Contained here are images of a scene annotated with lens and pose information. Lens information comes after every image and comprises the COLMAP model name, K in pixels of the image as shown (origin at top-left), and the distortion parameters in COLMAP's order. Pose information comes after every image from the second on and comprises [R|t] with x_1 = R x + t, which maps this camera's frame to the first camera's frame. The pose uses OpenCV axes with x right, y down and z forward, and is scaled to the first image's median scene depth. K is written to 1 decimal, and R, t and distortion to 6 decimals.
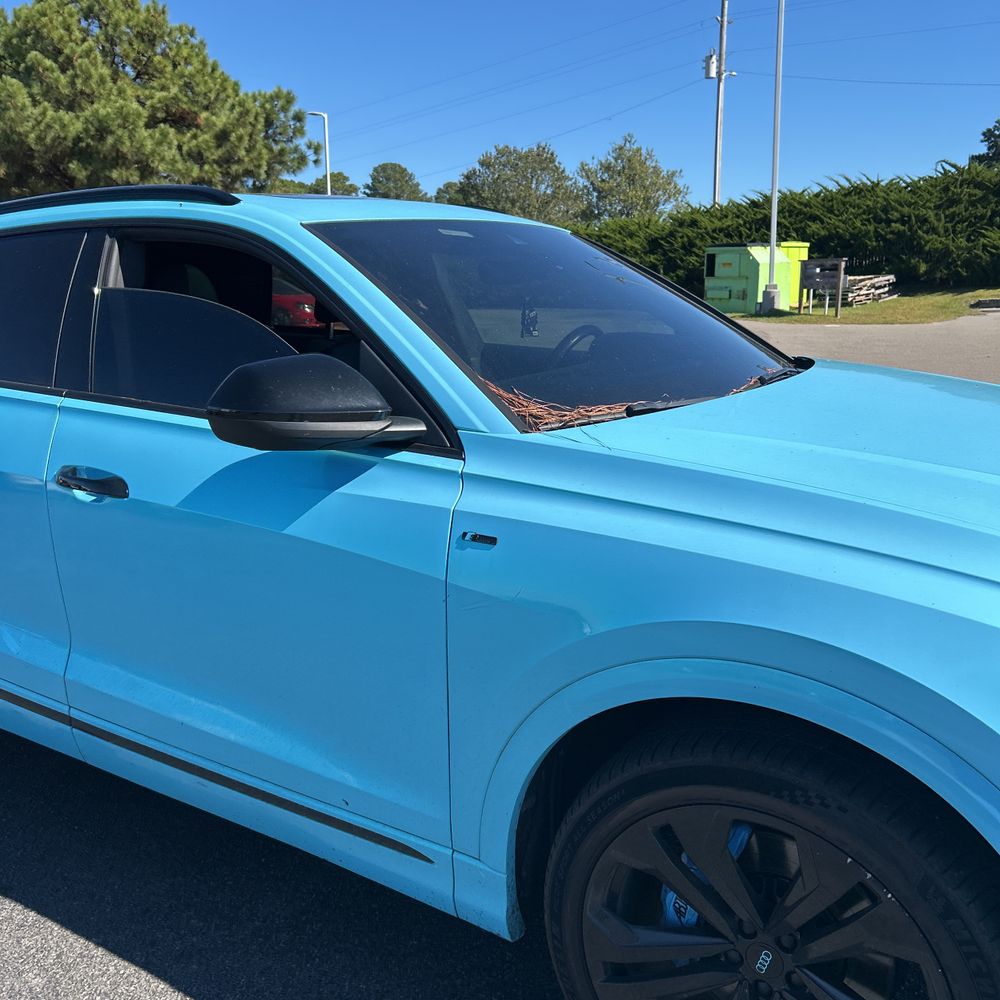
lens RADIAL K [[1027.2, 0, 500.0], [0, 1027.2, 500.0], [0, 0, 1]] dist [0.024843, -0.018517]
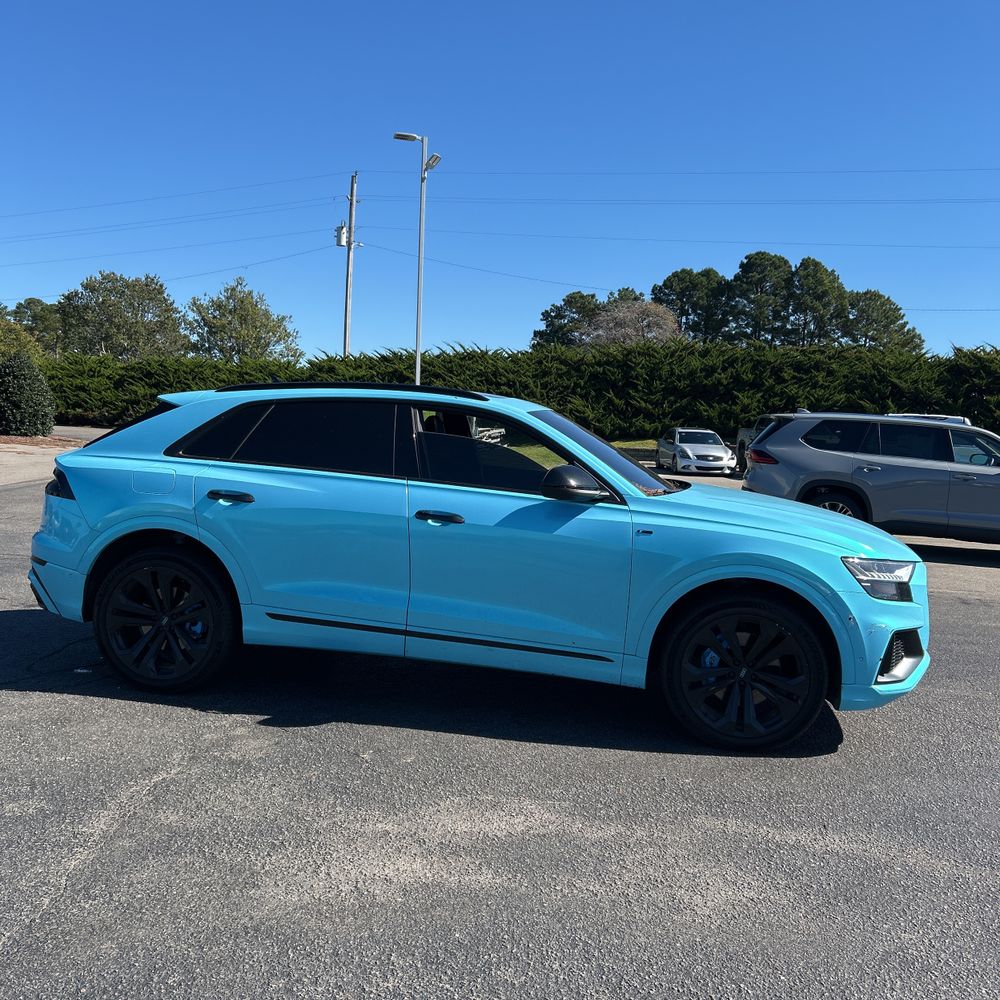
lens RADIAL K [[1006.2, 0, 500.0], [0, 1006.2, 500.0], [0, 0, 1]] dist [0.129303, -0.340262]
pose [[0.921577, 0.034658, 0.386646, -0.081756], [0.015295, 0.991991, -0.125375, 0.016326], [-0.387894, 0.121457, 0.913666, -0.077911]]
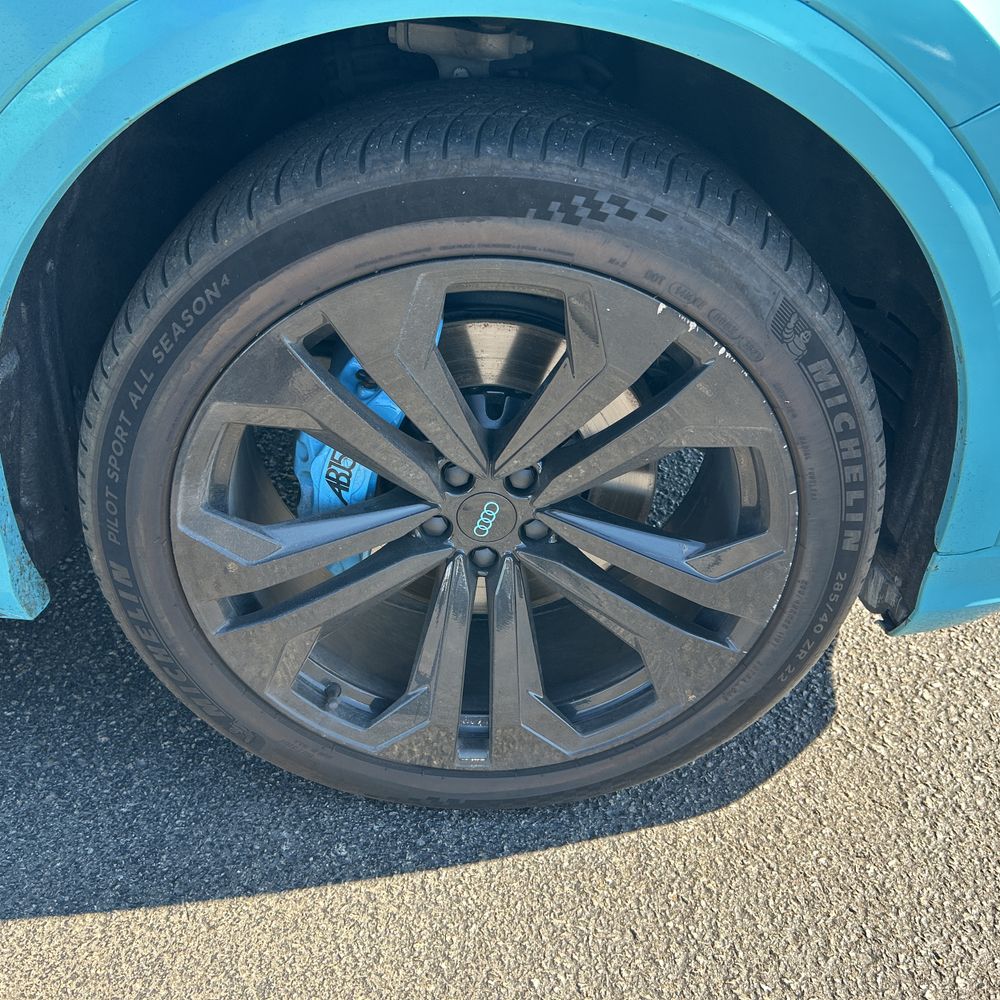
lens RADIAL K [[1006.3, 0, 500.0], [0, 1006.3, 500.0], [0, 0, 1]] dist [0.036001, -0.014551]
pose [[0.829231, -0.249054, 0.500348, -0.002133], [0.060035, 0.929739, 0.363292, 0.011299], [-0.555672, -0.271215, 0.785920, 0.027312]]
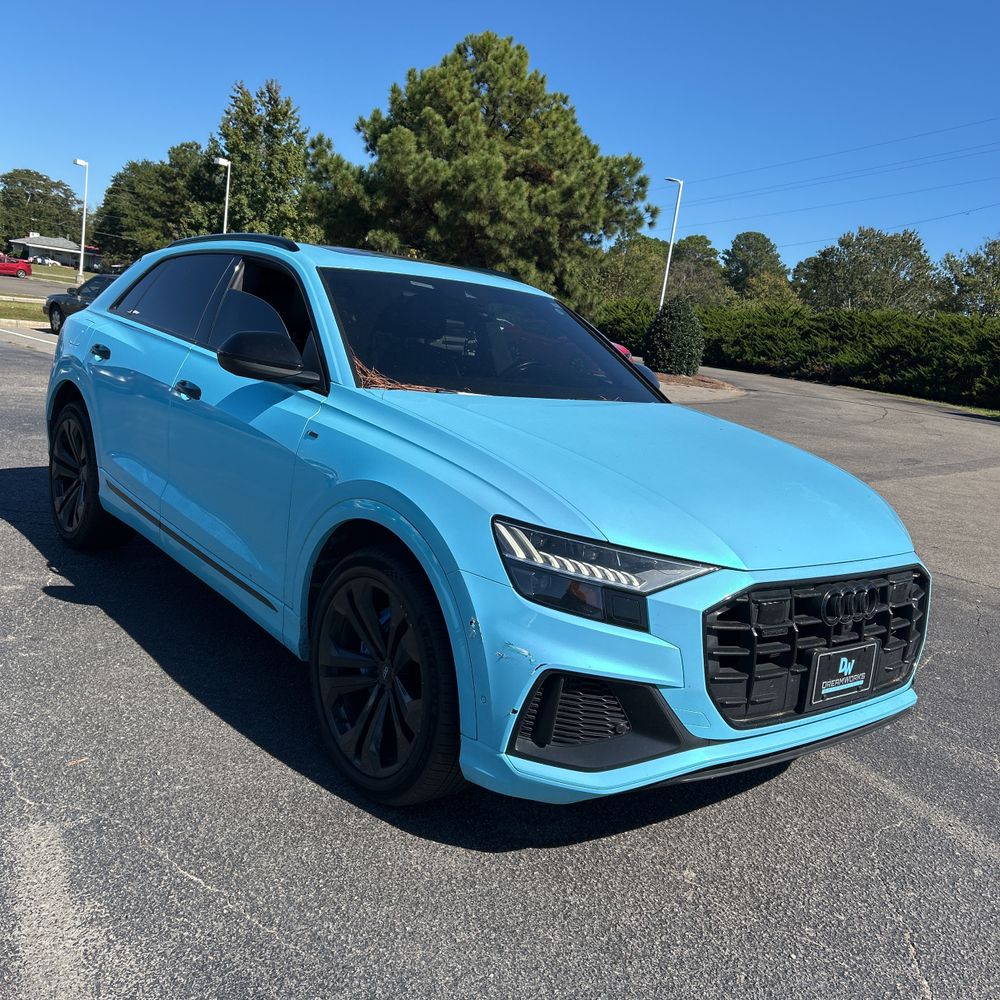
lens RADIAL K [[1017.7, 0, 496.1], [0, 1017.7, 488.7], [0, 0, 1]] dist [0.027245, -0.017743]
pose [[0.934565, 0.188351, -0.301847, 0.049893], [-0.206669, 0.977962, -0.029634, 0.006845], [0.289613, 0.090078, 0.952896, -0.039398]]
